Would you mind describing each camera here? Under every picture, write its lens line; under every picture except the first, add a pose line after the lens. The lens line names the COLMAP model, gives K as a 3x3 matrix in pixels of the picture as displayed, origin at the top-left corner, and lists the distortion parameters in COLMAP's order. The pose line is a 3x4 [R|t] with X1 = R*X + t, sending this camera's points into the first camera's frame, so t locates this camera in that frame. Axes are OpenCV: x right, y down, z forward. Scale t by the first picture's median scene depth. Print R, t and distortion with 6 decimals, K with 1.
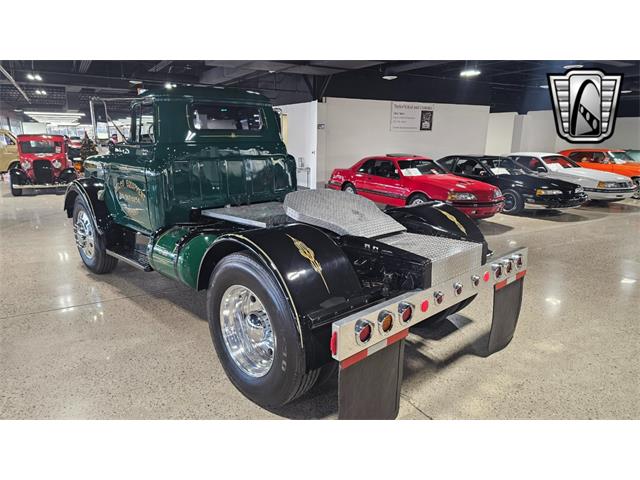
lens RADIAL K [[429.1, 0, 310.3], [0, 429.1, 234.2], [0, 0, 1]] dist [0.054022, -0.052667]
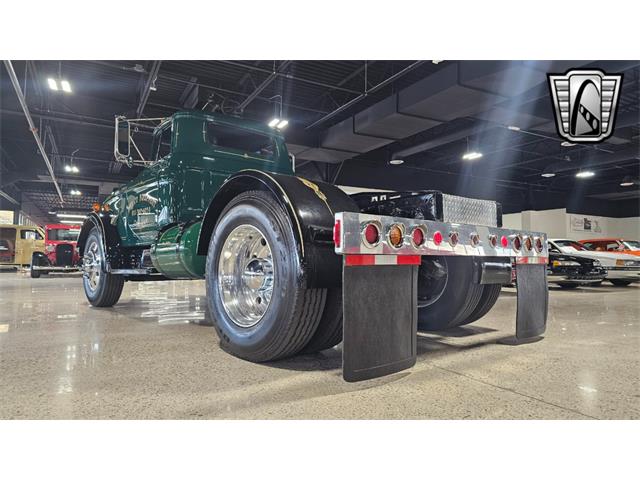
lens RADIAL K [[423.5, 0, 309.4], [0, 423.5, 232.4], [0, 0, 1]] dist [0.071501, -0.071888]
pose [[0.999337, 0.002872, -0.036293, 0.006793], [-0.013029, 0.959065, -0.282884, 0.118639], [0.033995, 0.283170, 0.958467, 0.031553]]
